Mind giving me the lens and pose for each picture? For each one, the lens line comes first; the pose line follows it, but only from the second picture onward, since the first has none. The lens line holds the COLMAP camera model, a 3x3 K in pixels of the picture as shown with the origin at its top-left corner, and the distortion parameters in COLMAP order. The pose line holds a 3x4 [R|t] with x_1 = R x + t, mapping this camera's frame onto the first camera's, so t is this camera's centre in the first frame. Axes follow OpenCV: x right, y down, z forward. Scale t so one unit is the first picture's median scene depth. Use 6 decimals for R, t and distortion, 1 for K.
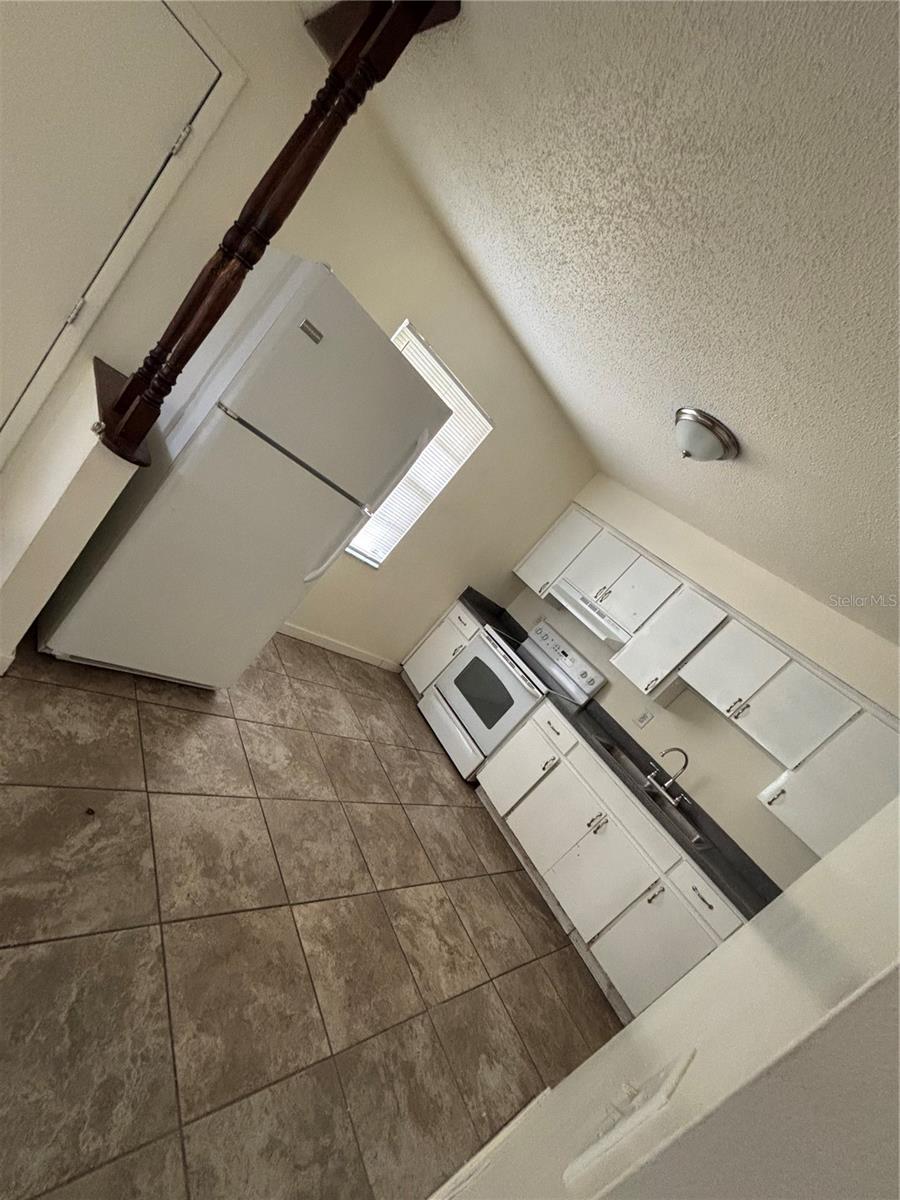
lens RADIAL K [[483.9, 0, 451.0], [0, 483.9, 598.7], [0, 0, 1]] dist [0.000543, 0.000133]
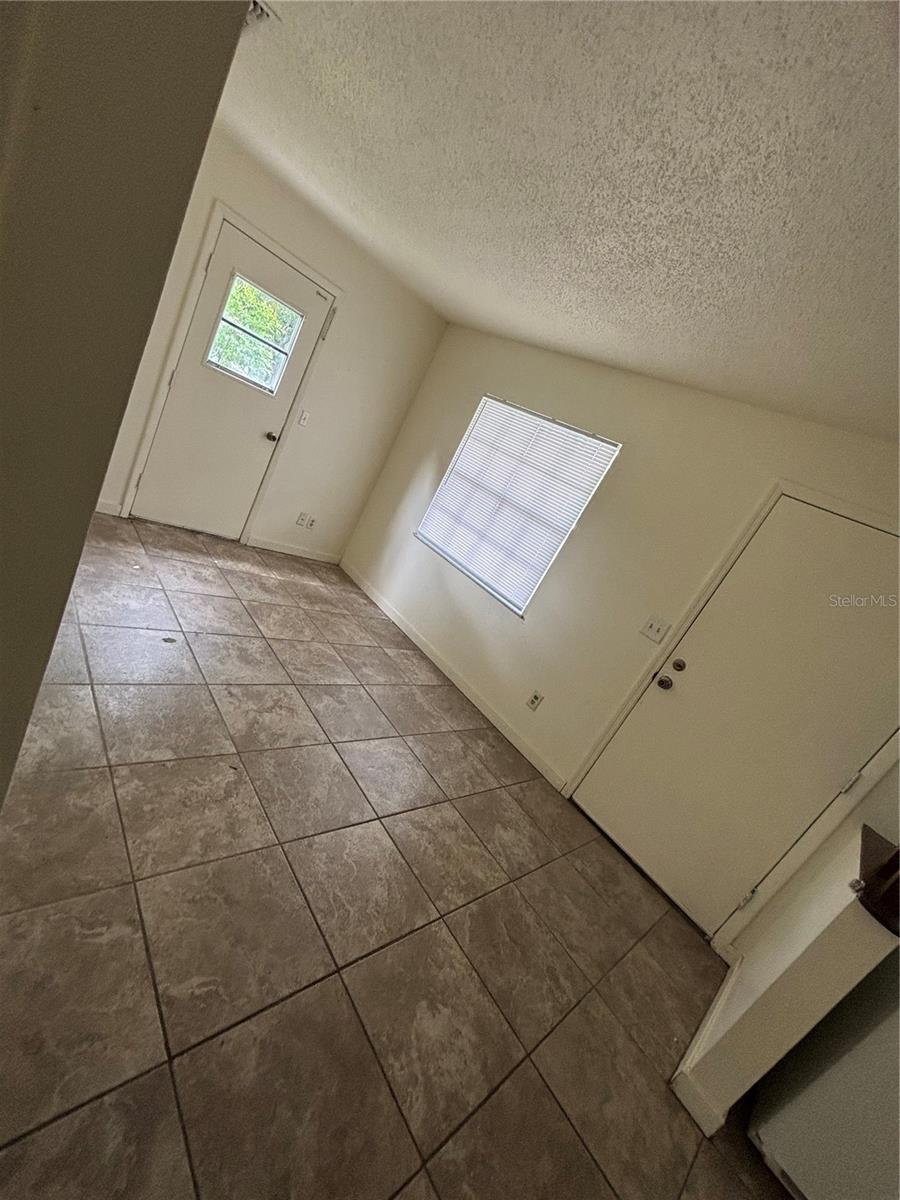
lens RADIAL K [[483.9, 0, 451.0], [0, 483.9, 598.7], [0, 0, 1]] dist [0.000543, 0.000133]
pose [[0.321996, -0.321389, -0.890521, 0.044525], [-0.515342, 0.729555, -0.449635, 0.057697], [0.794192, 0.603704, 0.069288, -0.048120]]
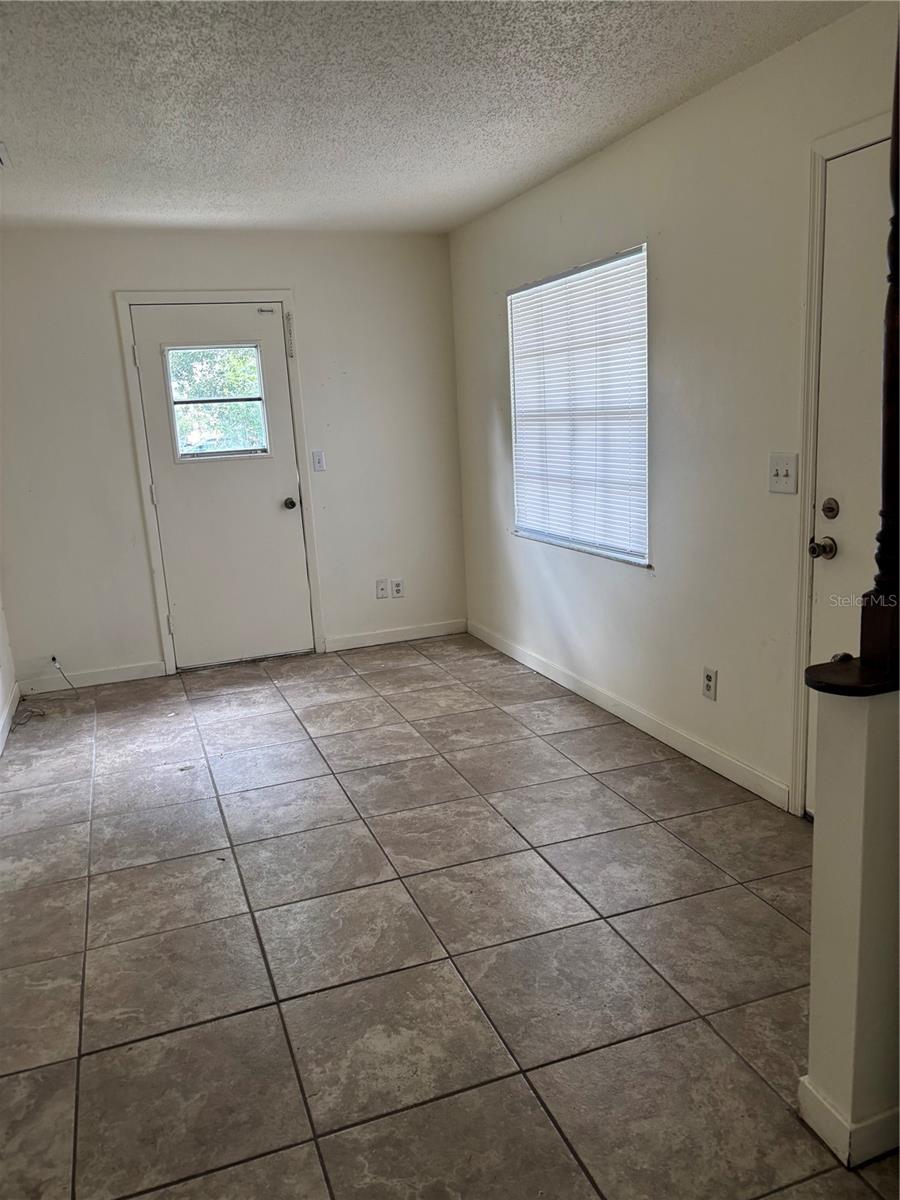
lens RADIAL K [[913.2, 0, 446.6], [0, 913.2, 604.0], [0, 0, 1]] dist [0.079529, -0.089318]
pose [[-0.296845, -0.470017, -0.831244, 0.262726], [-0.381597, 0.856343, -0.347937, 0.111749], [0.875367, 0.213917, -0.433558, 0.667411]]
